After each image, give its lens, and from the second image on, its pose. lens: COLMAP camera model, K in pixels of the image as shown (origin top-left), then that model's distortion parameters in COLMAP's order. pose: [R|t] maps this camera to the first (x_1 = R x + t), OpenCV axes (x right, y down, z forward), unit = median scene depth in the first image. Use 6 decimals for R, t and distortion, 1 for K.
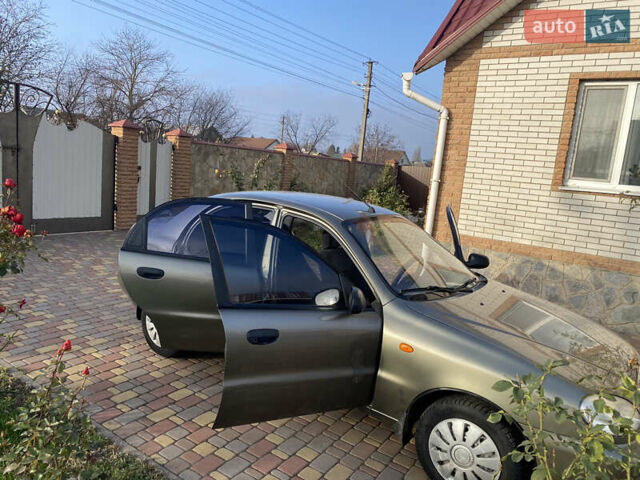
lens RADIAL K [[490.9, 0, 315.9], [0, 490.9, 238.2], [0, 0, 1]] dist [0.026890, -0.024638]
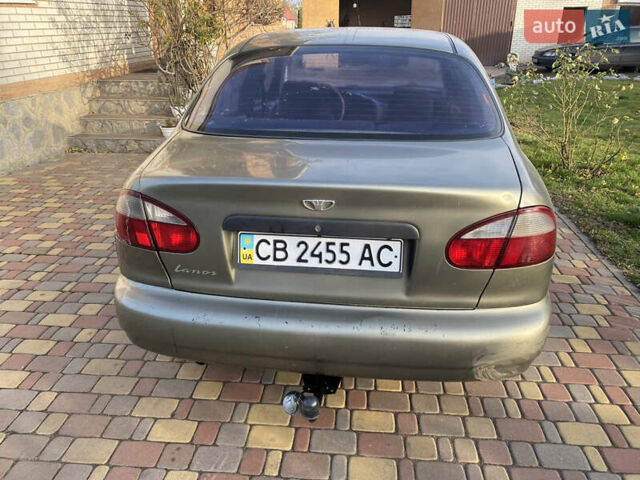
lens RADIAL K [[490.9, 0, 319.3], [0, 490.9, 238.1], [0, 0, 1]] dist [0.026890, -0.024638]
pose [[-0.474034, -0.433448, 0.766430, -0.393924], [0.090242, 0.841942, 0.531968, -0.132386], [-0.875870, 0.321335, -0.359994, 0.867957]]
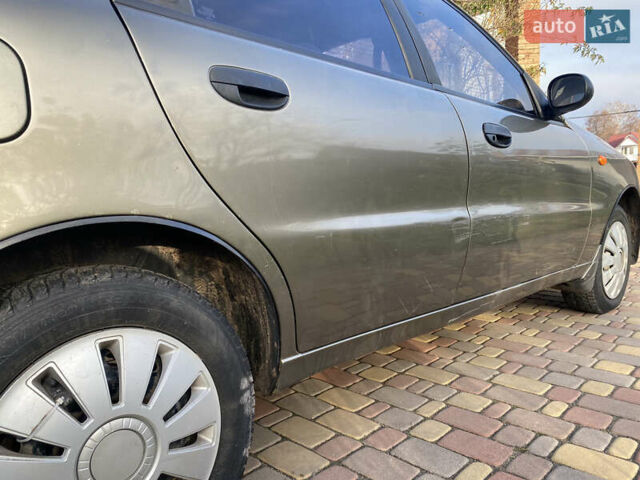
lens RADIAL K [[490.9, 0, 308.3], [0, 490.9, 244.0], [0, 0, 1]] dist [0.026890, -0.024638]
pose [[0.193858, -0.217101, 0.956706, -0.292252], [0.207612, 0.962197, 0.176279, 0.048633], [-0.958810, 0.164451, 0.231602, 0.547093]]
